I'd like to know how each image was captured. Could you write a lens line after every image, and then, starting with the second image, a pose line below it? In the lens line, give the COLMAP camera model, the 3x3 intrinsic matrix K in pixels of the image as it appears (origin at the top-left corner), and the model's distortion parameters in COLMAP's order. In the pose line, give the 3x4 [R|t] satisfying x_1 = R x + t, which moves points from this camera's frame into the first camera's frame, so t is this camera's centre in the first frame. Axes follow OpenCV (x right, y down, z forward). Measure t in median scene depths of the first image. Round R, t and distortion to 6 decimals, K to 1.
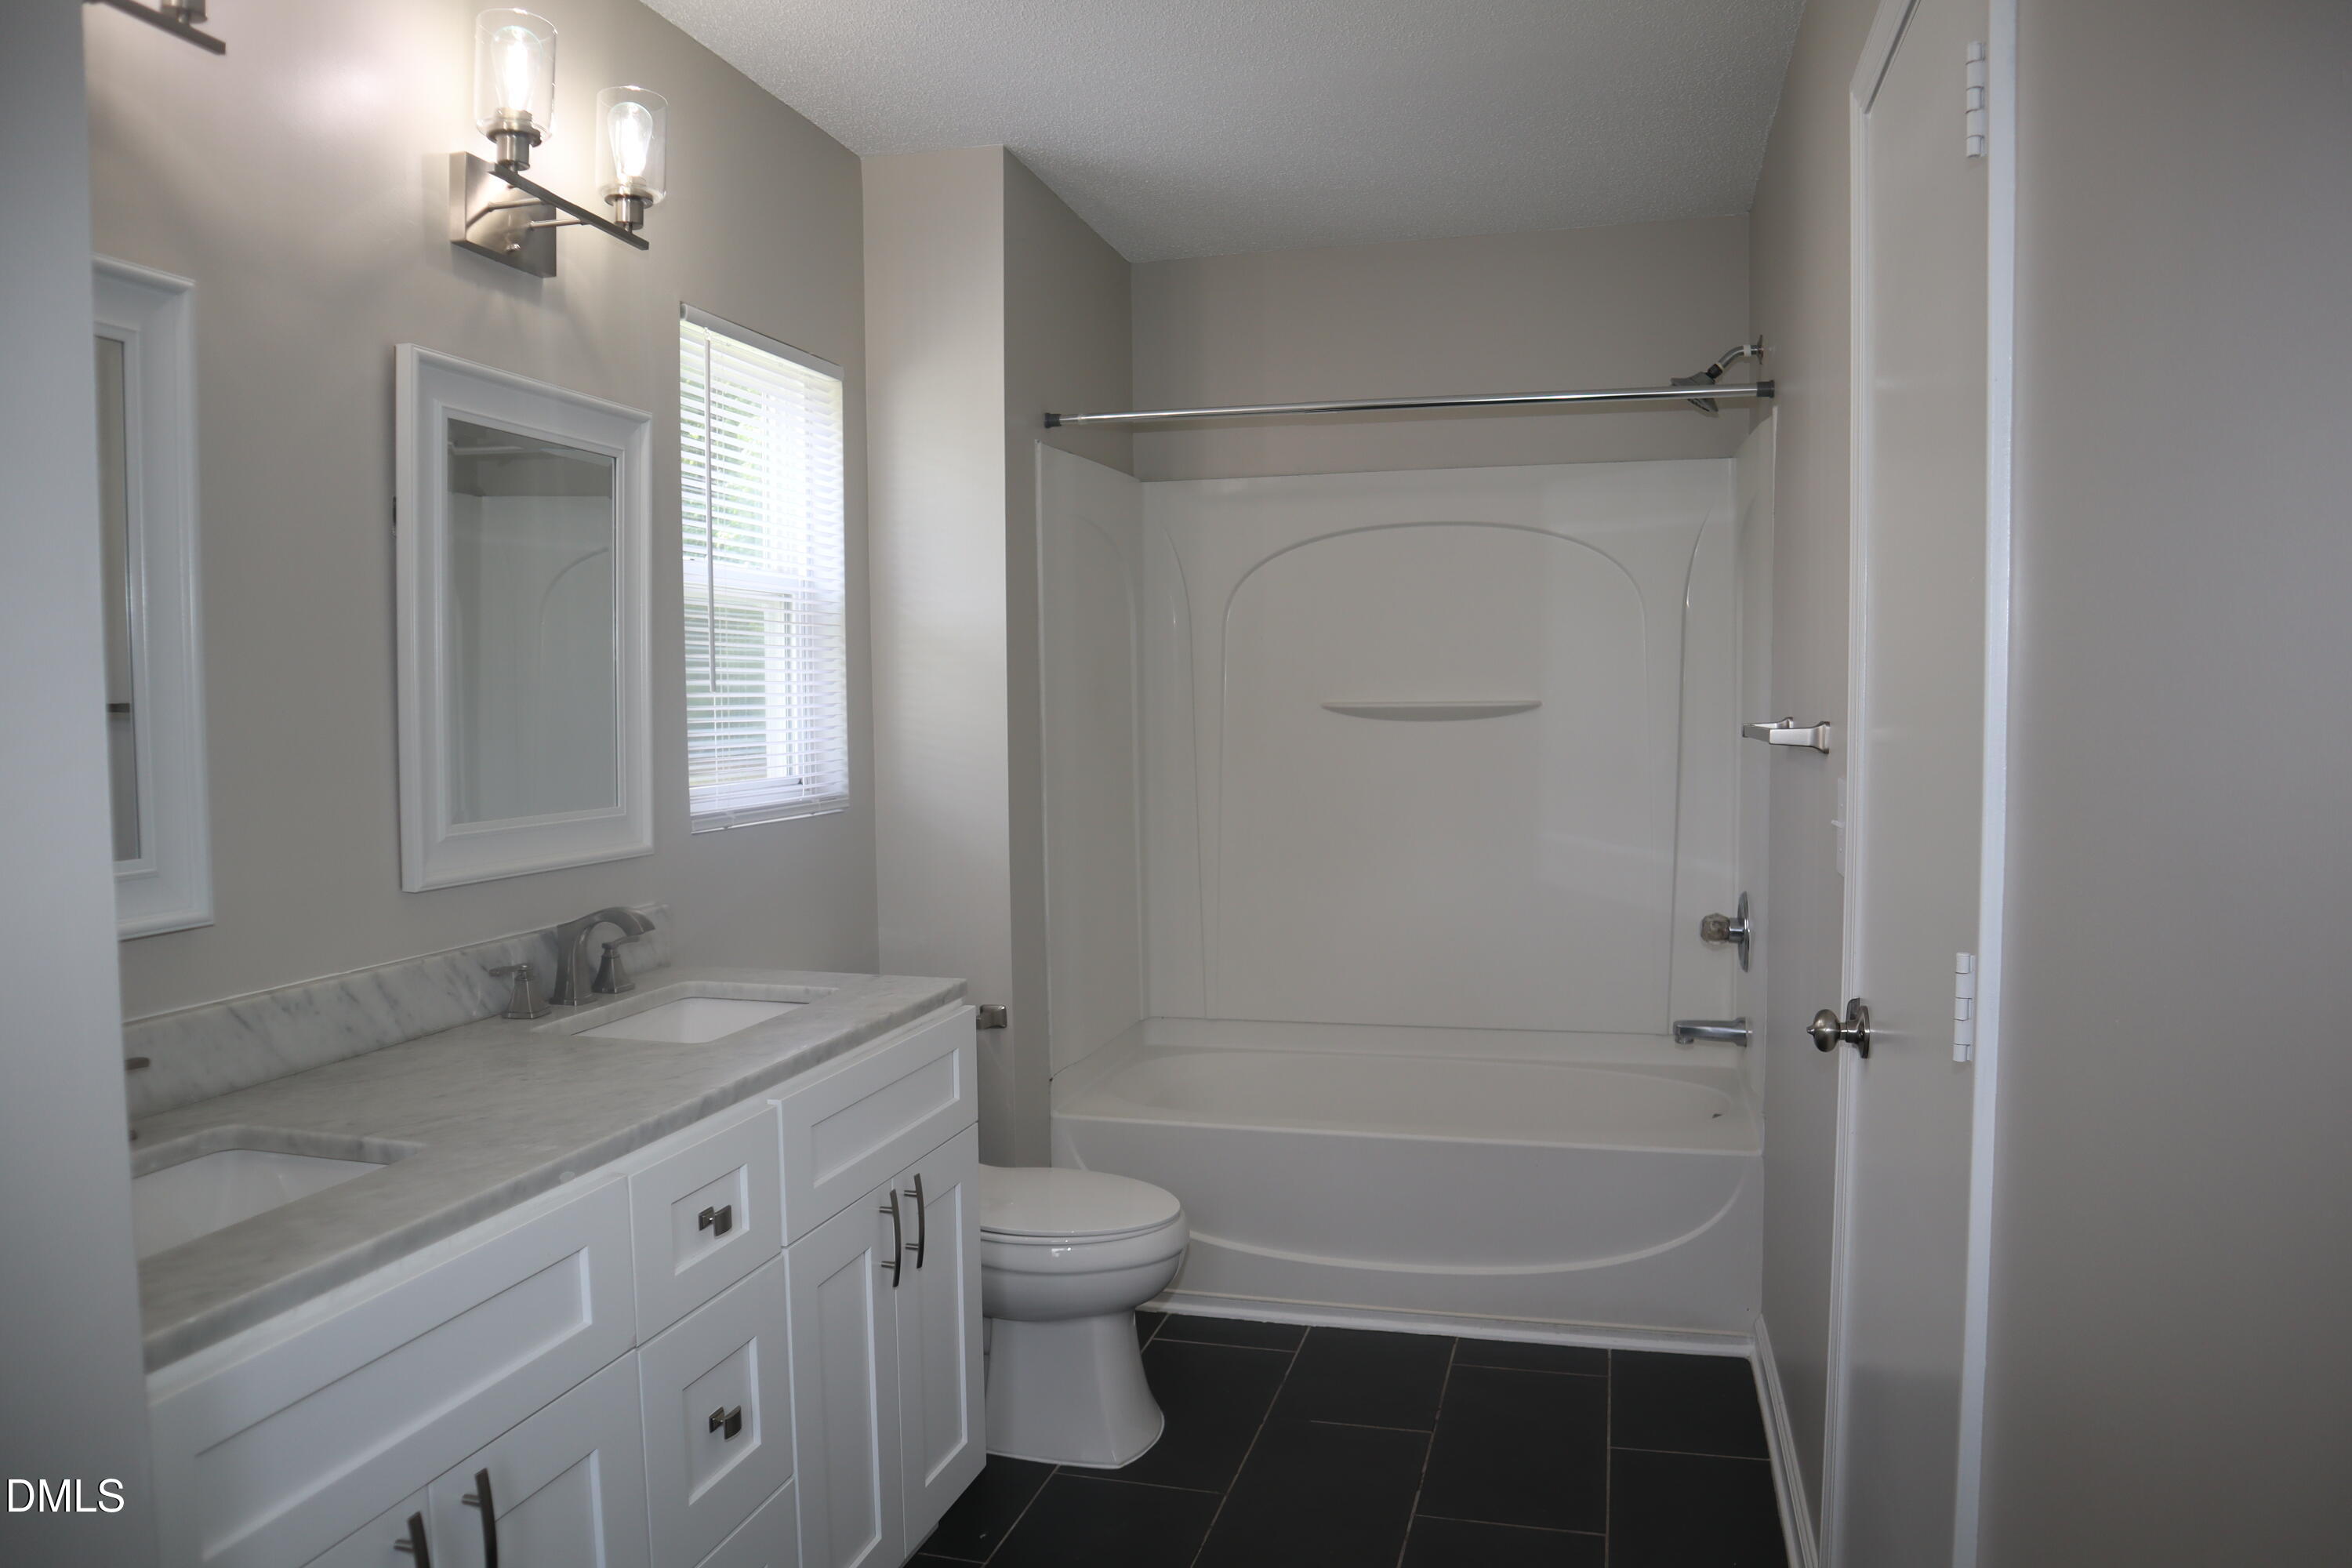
lens RADIAL K [[1619.8, 0, 1172.8], [0, 1619.8, 807.6], [0, 0, 1]] dist [-0.127929, 0.078414]
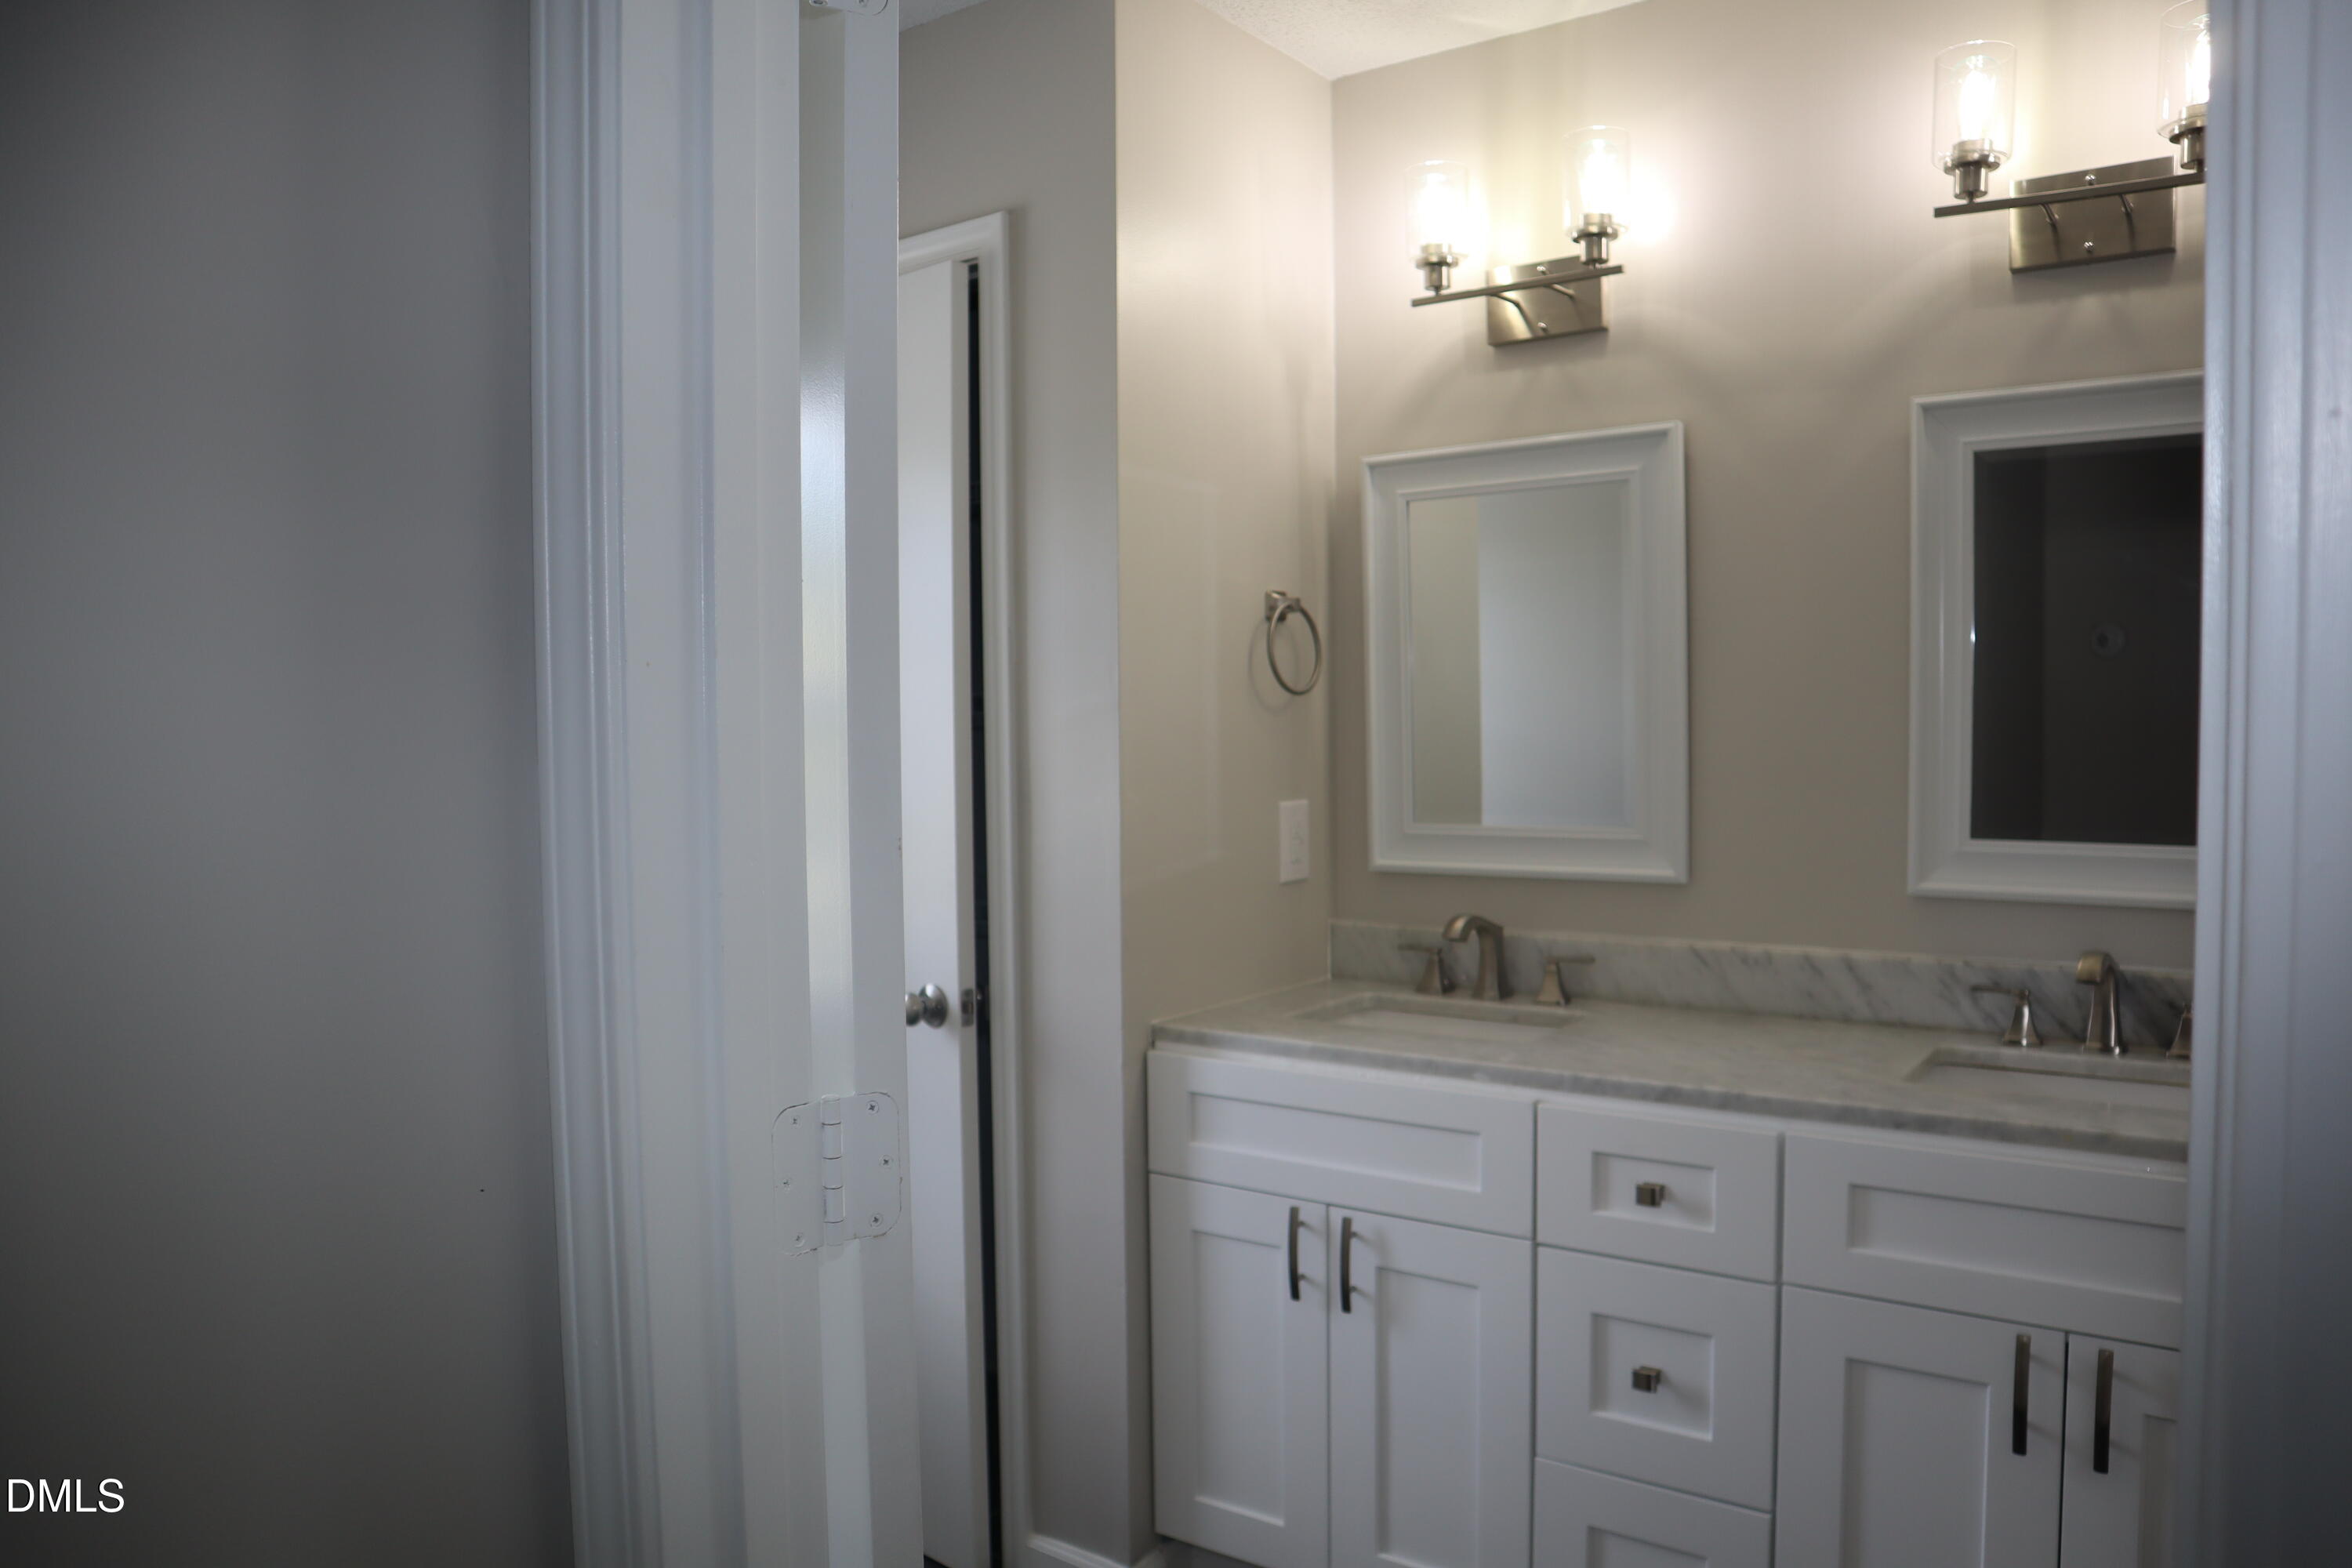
lens RADIAL K [[1619.8, 0, 1172.8], [0, 1619.8, 807.6], [0, 0, 1]] dist [-0.127929, 0.078414]
pose [[-0.345344, 0.055112, -0.936857, 0.747123], [-0.050004, 0.995776, 0.077011, -0.068502], [0.937143, 0.073442, -0.341129, 0.913610]]
